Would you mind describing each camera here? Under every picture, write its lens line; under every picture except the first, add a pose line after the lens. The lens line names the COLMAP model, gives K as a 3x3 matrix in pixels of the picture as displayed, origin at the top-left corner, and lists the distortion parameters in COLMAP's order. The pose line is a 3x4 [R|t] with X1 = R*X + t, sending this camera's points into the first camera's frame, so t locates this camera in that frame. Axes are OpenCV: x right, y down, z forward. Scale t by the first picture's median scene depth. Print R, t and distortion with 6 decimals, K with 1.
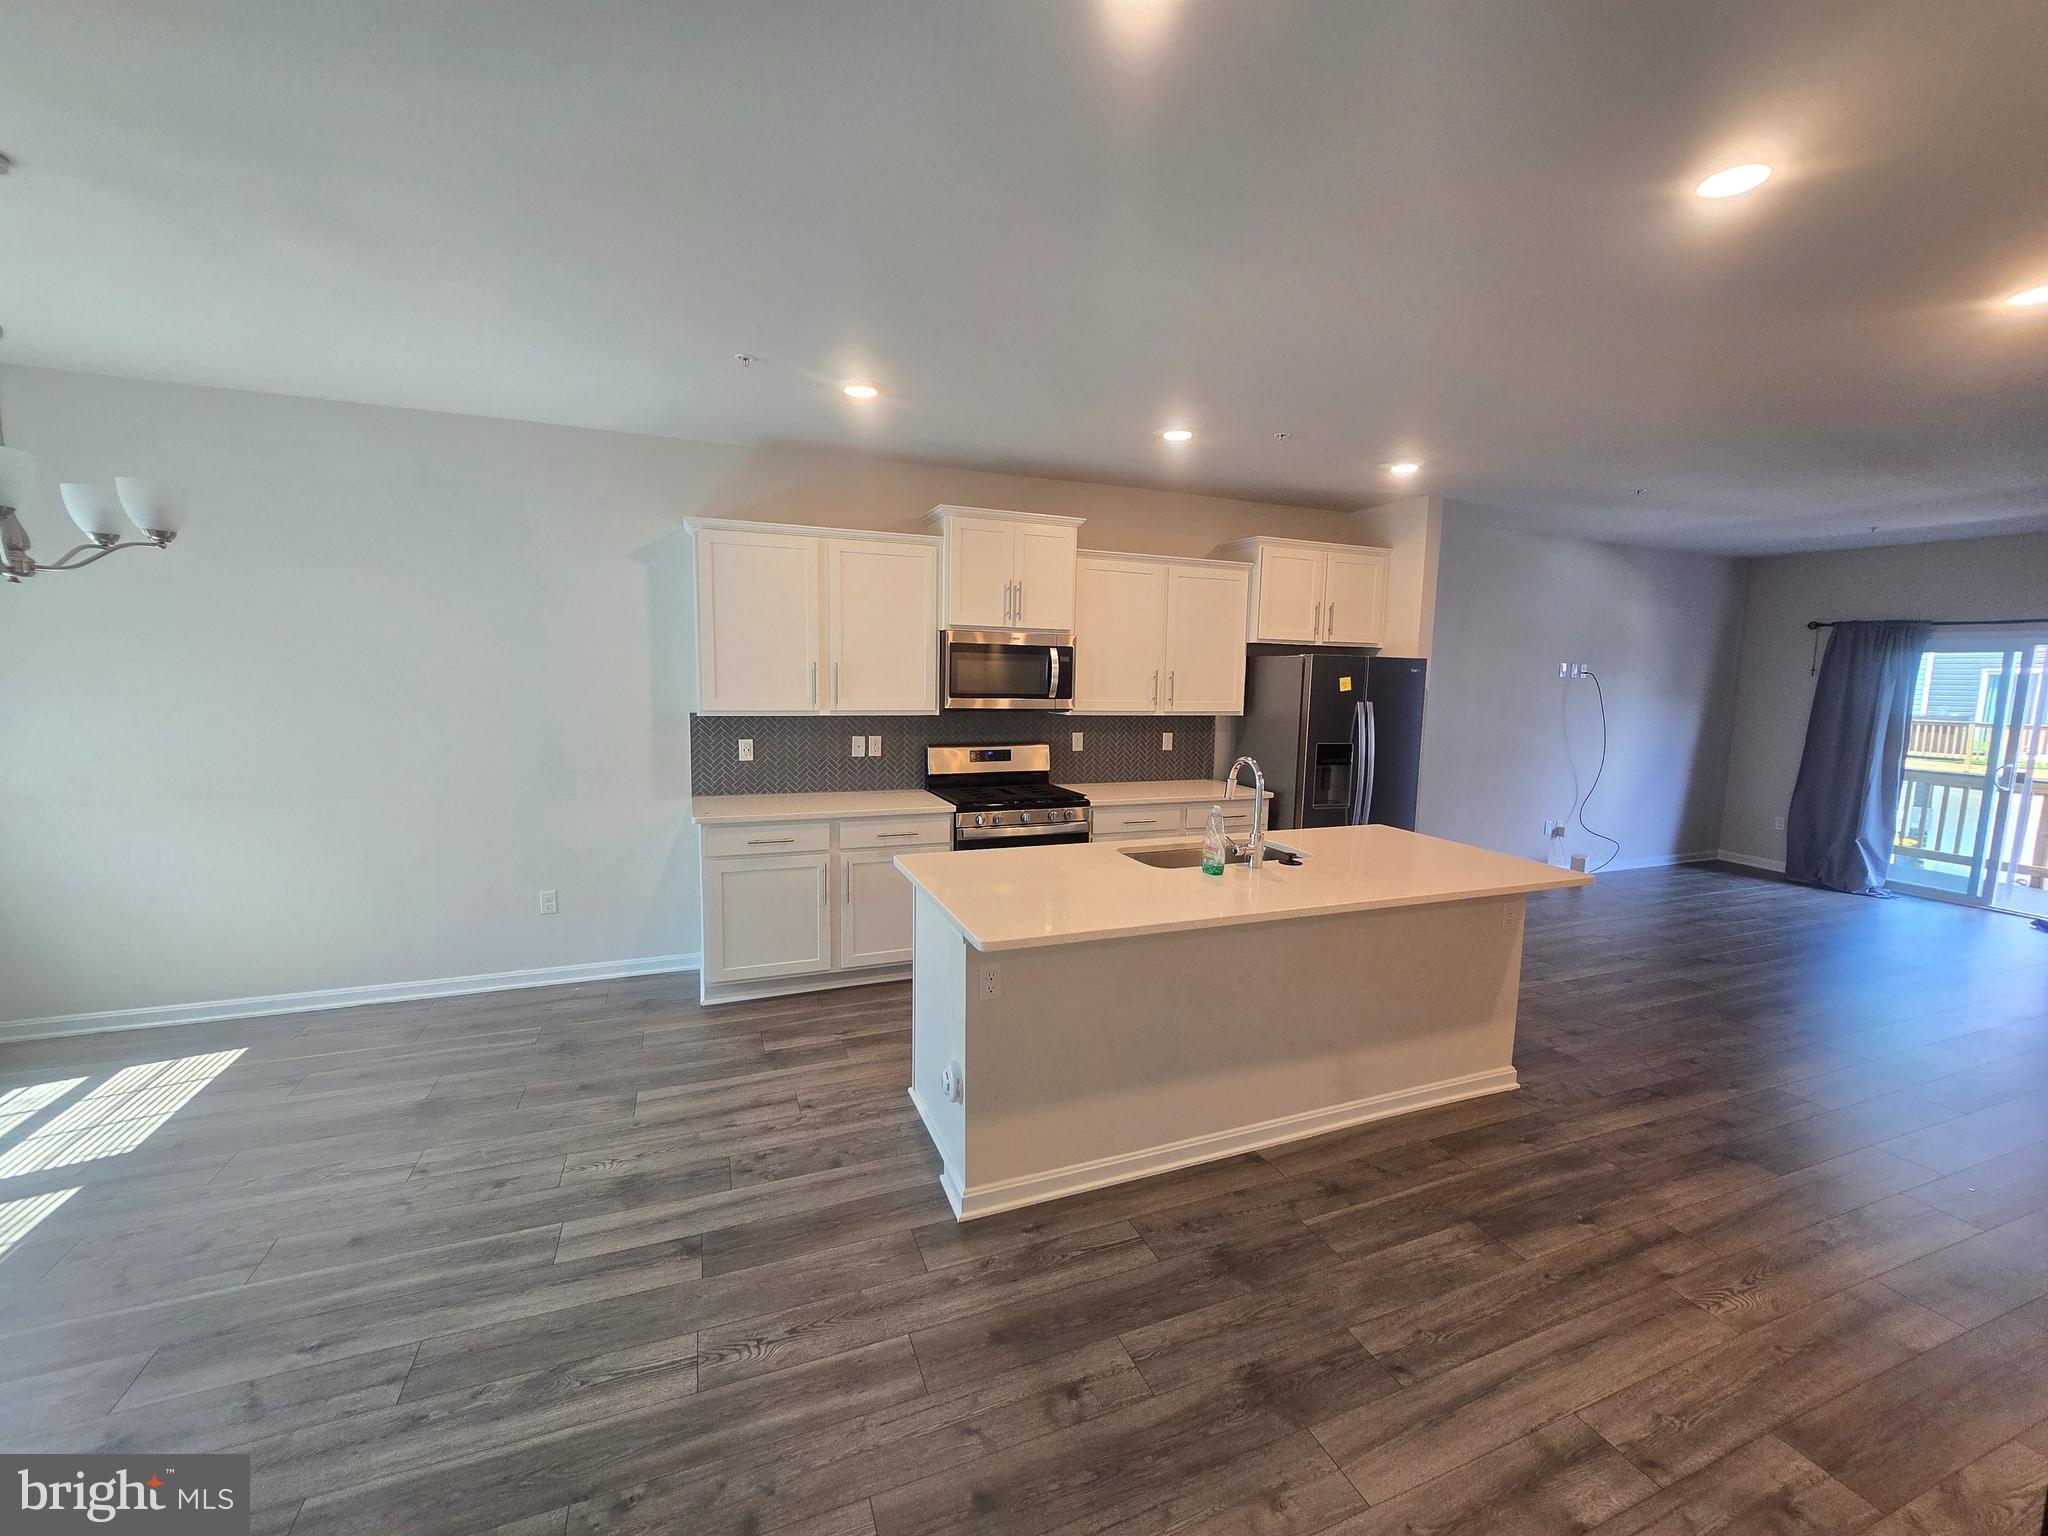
lens RADIAL K [[840.8, 0, 1043.9], [0, 840.8, 761.4], [0, 0, 1]] dist [-0.000740, -0.000860]
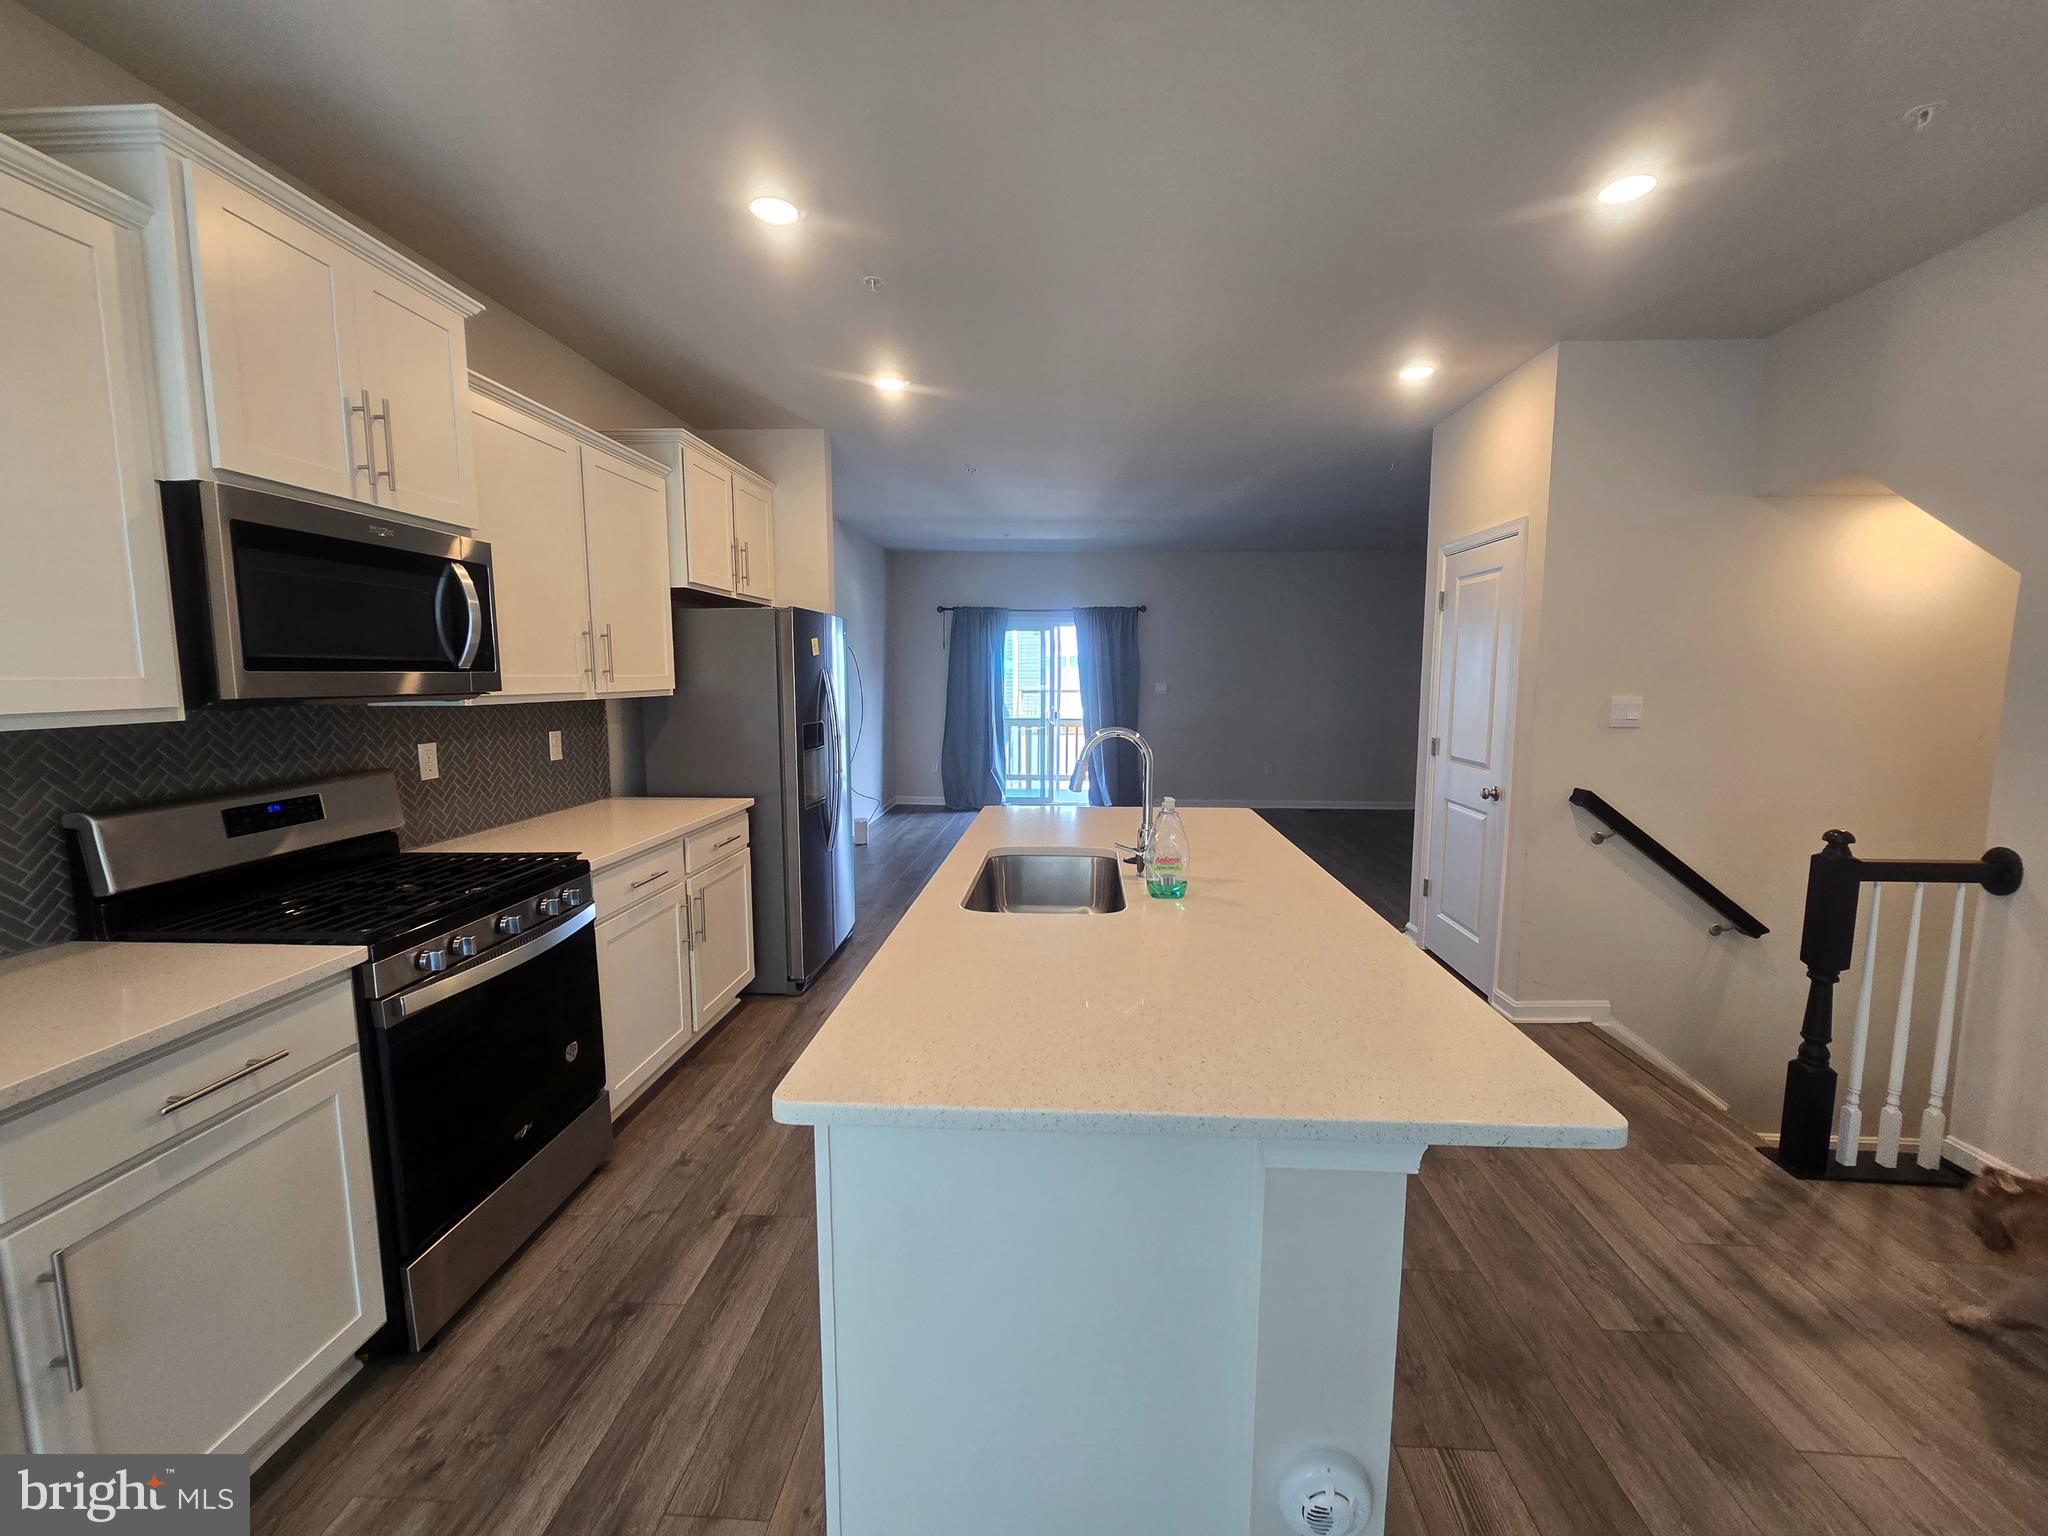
lens RADIAL K [[840.8, 0, 1032.6], [0, 840.8, 768.5], [0, 0, 1]] dist [-0.000740, -0.000860]
pose [[0.433767, -0.124139, 0.892432, -0.288310], [0.107373, 0.990527, 0.085595, -0.026349], [-0.894604, 0.058695, 0.442988, 0.511481]]
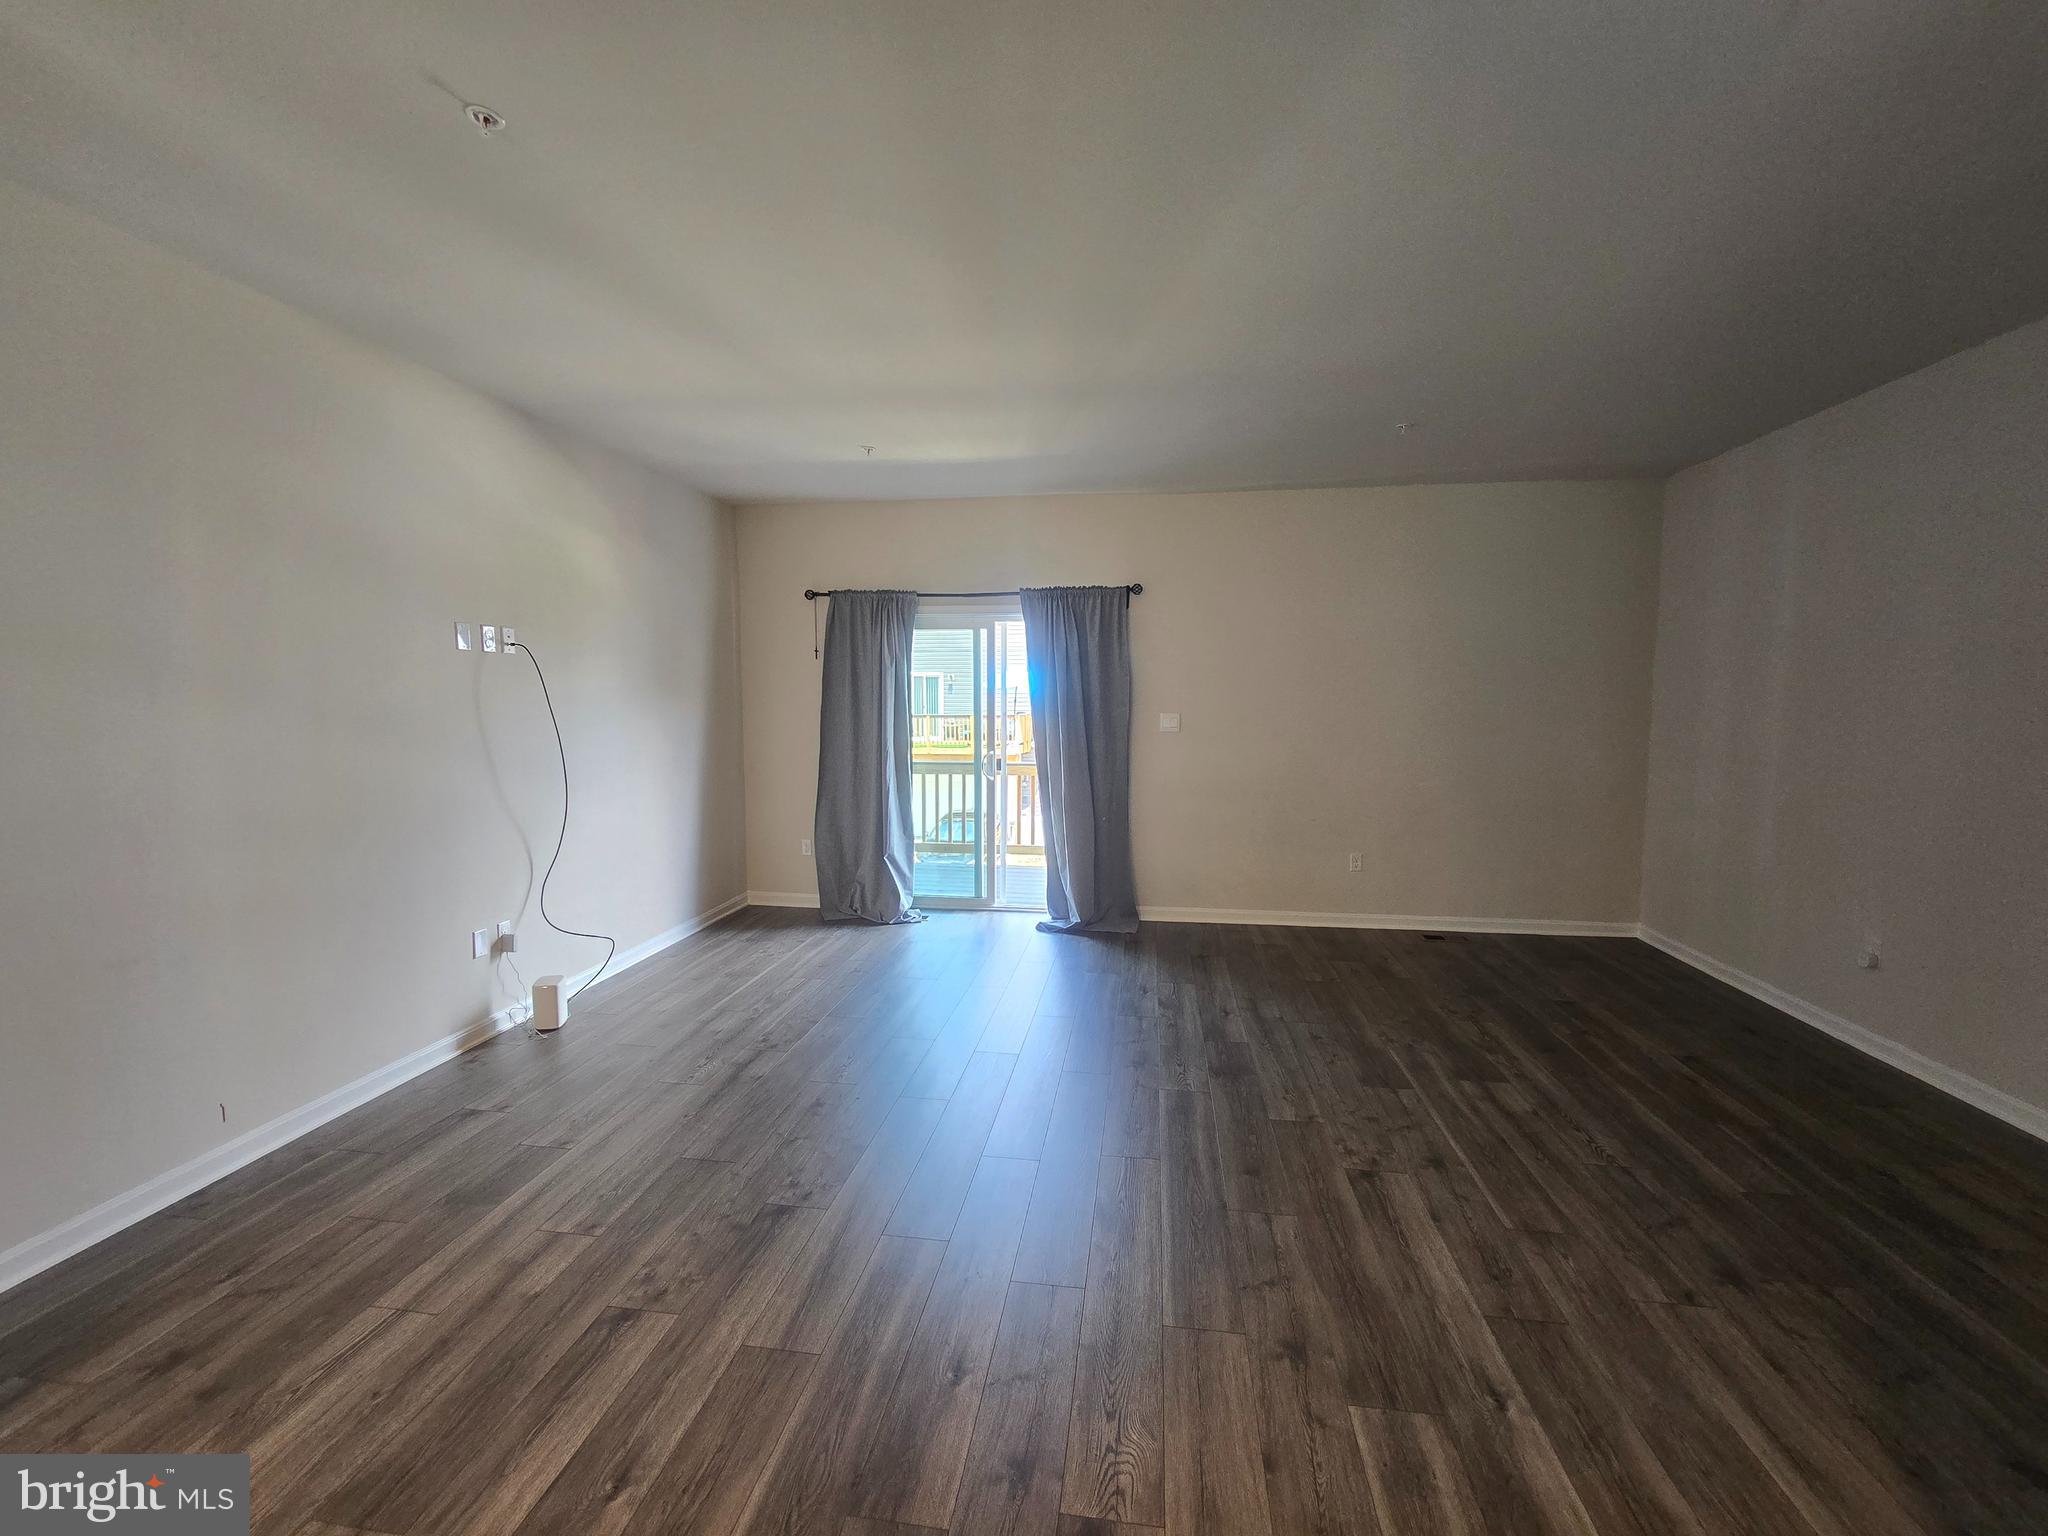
lens RADIAL K [[840.8, 0, 1028.3], [0, 840.8, 759.1], [0, 0, 1]] dist [-0.000740, -0.000860]
pose [[0.512624, -0.089411, 0.853945, 0.516628], [0.106967, 0.993465, 0.039807, -0.027089], [-0.851924, 0.070938, 0.518839, 0.662773]]
